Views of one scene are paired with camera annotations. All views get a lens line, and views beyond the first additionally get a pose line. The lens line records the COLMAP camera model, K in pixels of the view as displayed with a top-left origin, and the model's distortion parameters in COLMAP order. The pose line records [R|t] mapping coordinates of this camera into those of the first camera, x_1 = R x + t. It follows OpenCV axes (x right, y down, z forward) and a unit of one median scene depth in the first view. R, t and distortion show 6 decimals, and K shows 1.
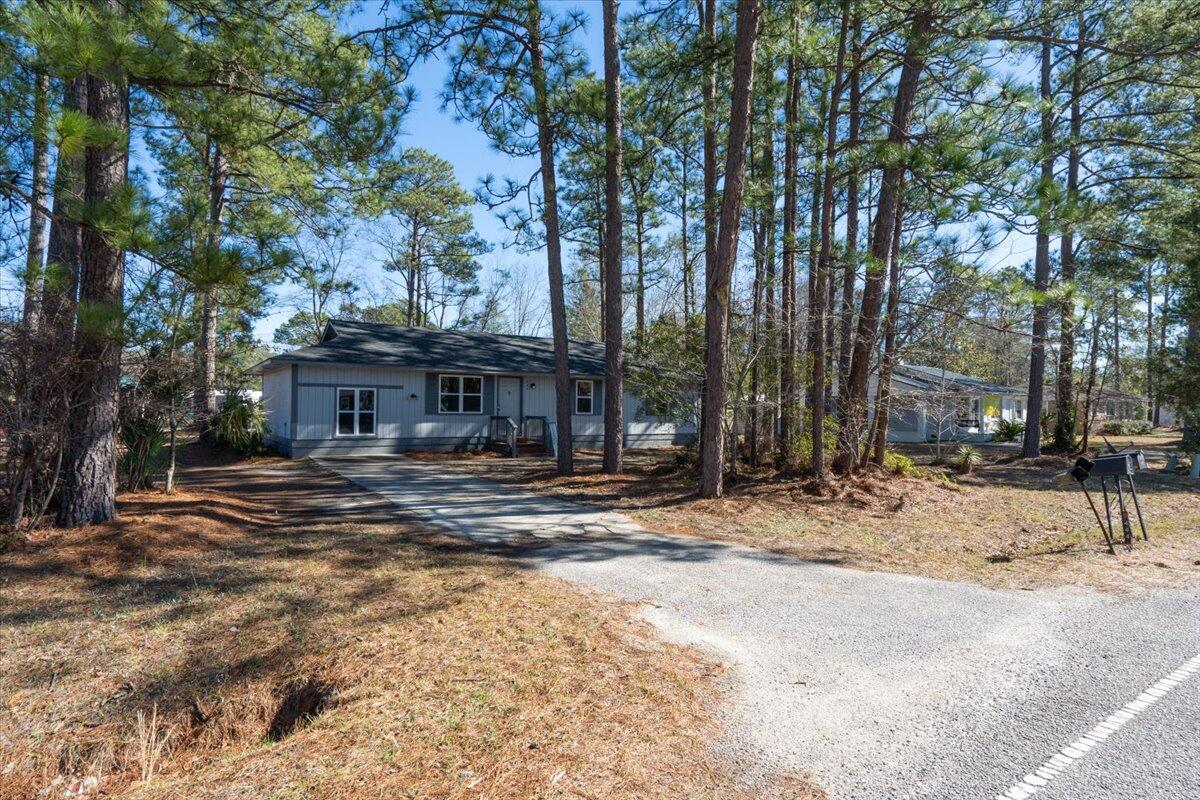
lens RADIAL K [[549.2, 0, 586.6], [0, 549.2, 400.3], [0, 0, 1]] dist [-0.000081, 0.000071]
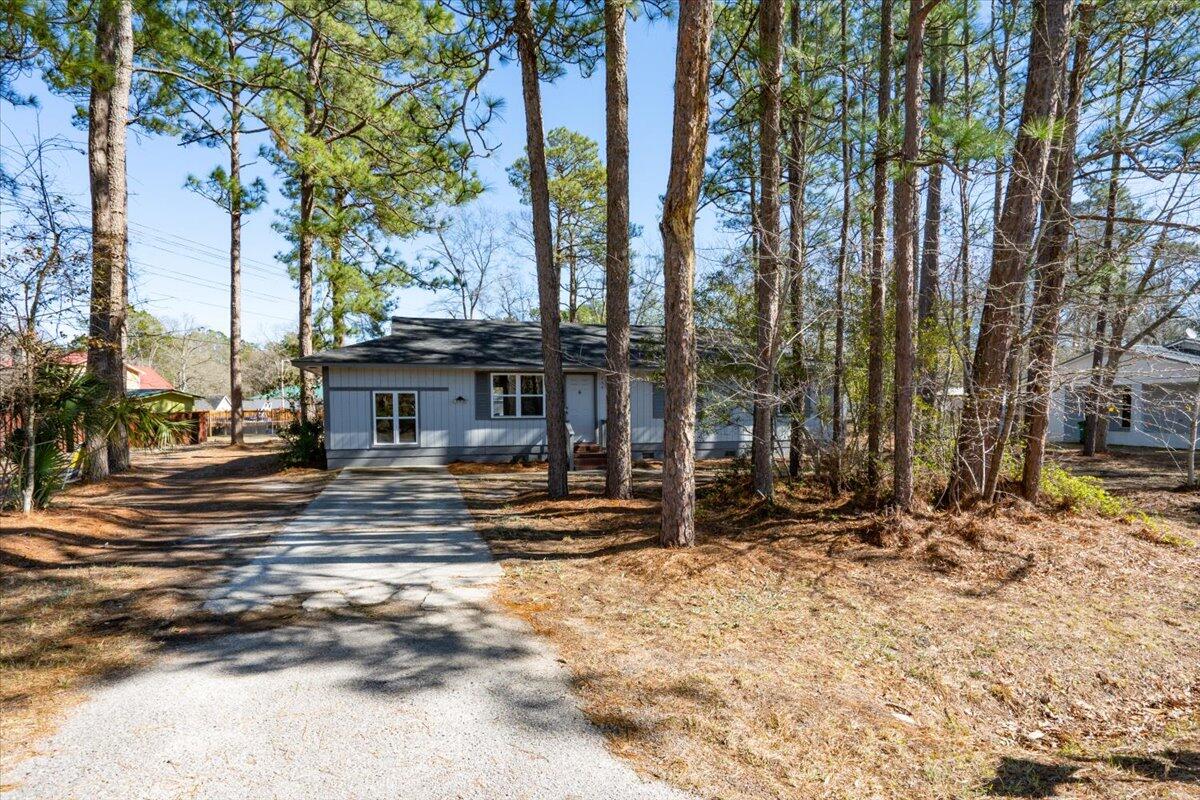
lens RADIAL K [[609.2, 0, 592.8], [0, 609.2, 404.4], [0, 0, 1]] dist [0.001381, 0.000594]
pose [[0.963265, -0.019306, -0.267857, 0.225639], [0.020536, 0.999788, 0.001791, 0.006105], [0.267766, -0.007226, 0.963457, 0.196614]]
